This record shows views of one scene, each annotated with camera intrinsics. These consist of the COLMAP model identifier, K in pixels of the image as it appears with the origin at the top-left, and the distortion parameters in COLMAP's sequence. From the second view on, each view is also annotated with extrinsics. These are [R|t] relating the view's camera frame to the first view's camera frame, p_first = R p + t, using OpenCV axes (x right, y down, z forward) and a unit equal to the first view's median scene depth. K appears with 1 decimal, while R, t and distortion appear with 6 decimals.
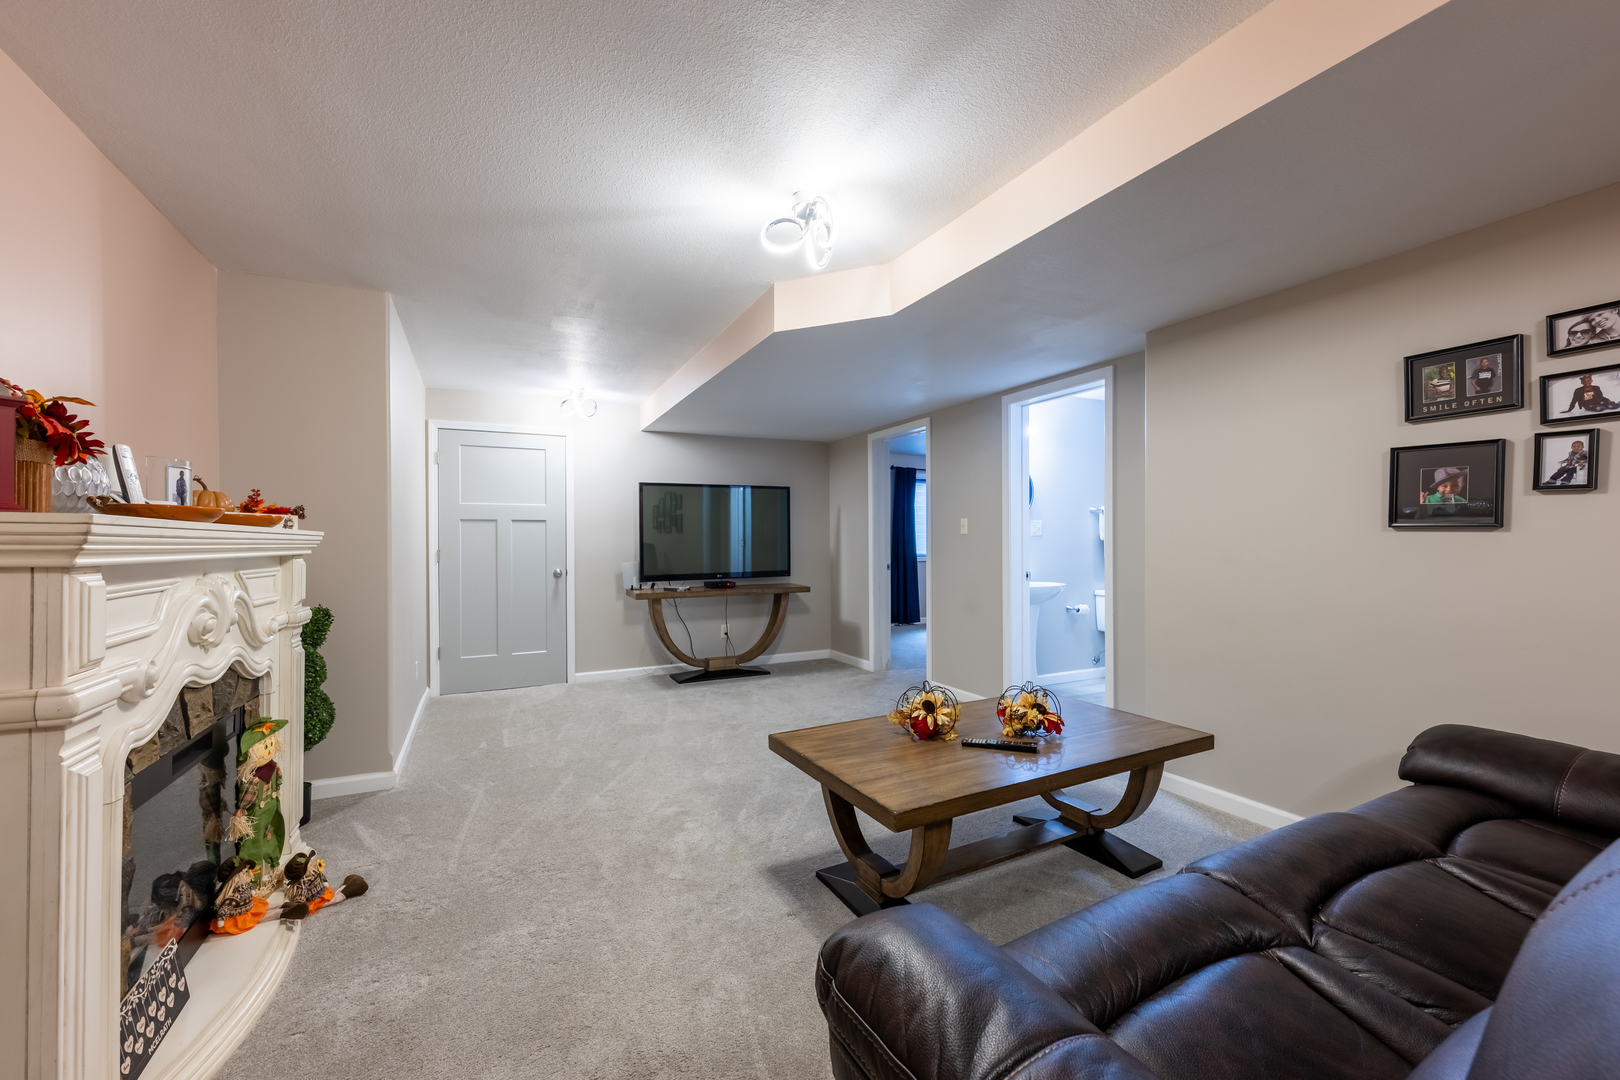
lens RADIAL K [[635.9, 0, 819.2], [0, 635.9, 540.9], [0, 0, 1]] dist [-0.002295, -0.000373]
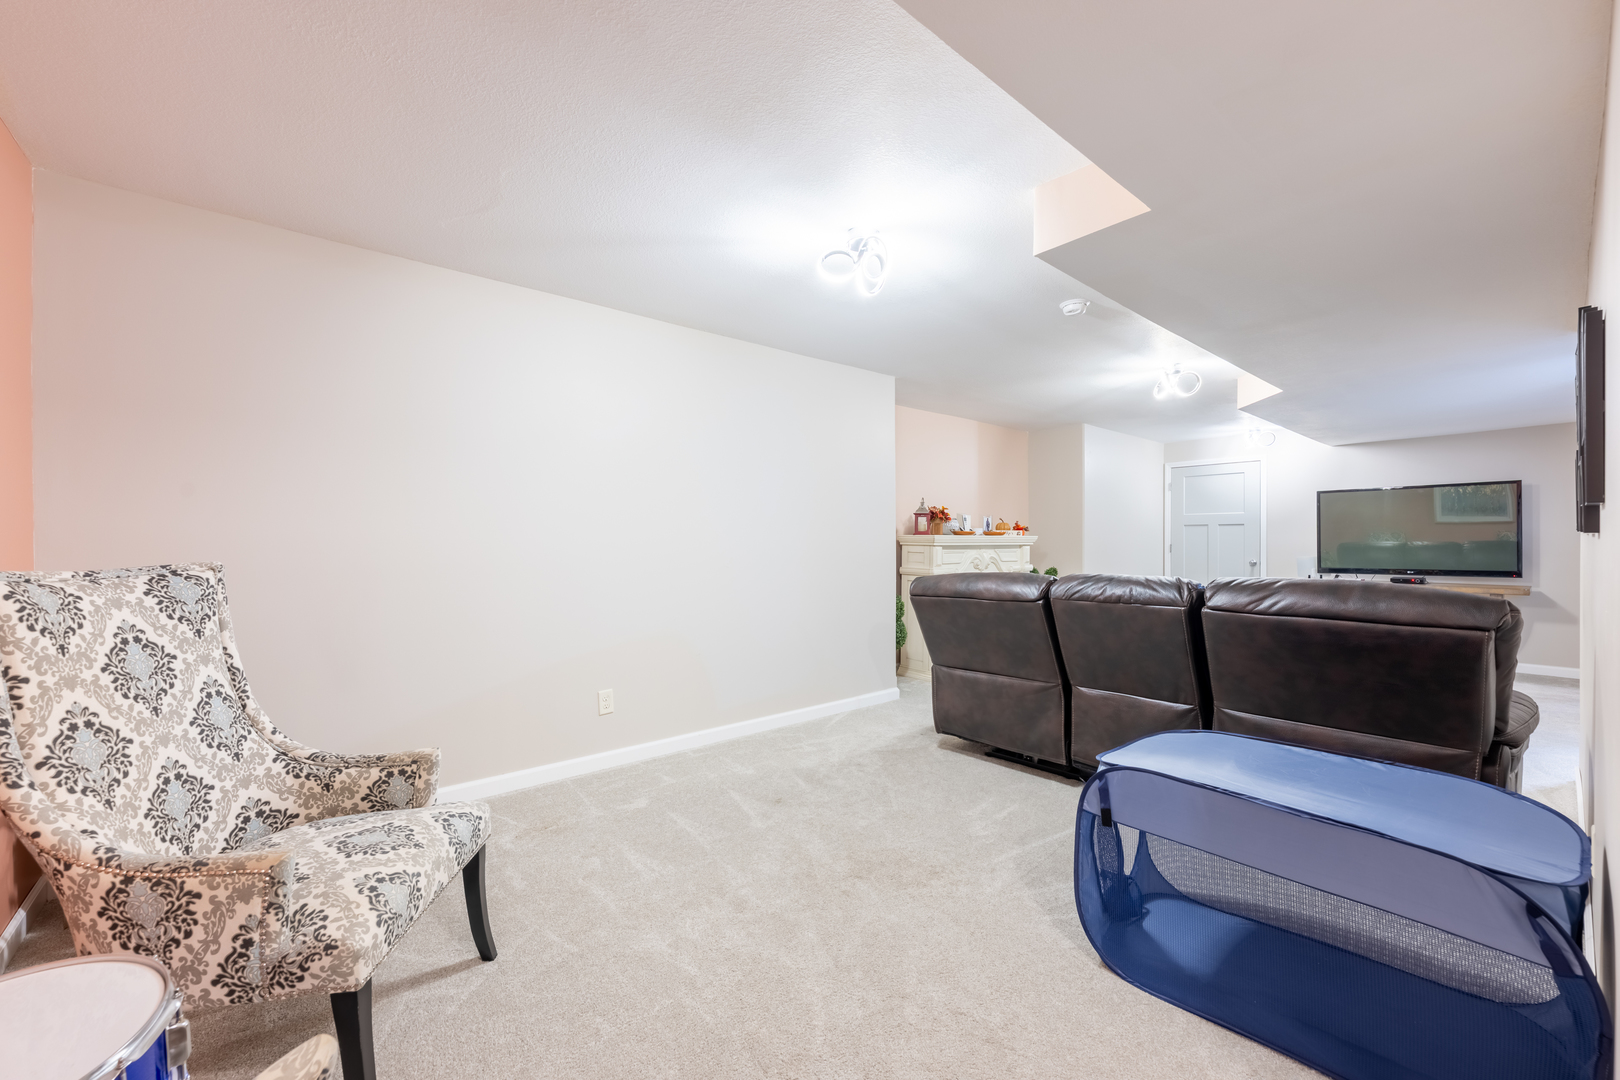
lens RADIAL K [[635.9, 0, 810.5], [0, 635.9, 539.5], [0, 0, 1]] dist [-0.002295, -0.000373]
pose [[0.239031, 0.004179, -0.971003, 0.667201], [0.001533, 0.999988, 0.004681, -0.006833], [0.971011, -0.002607, 0.239022, -0.231768]]
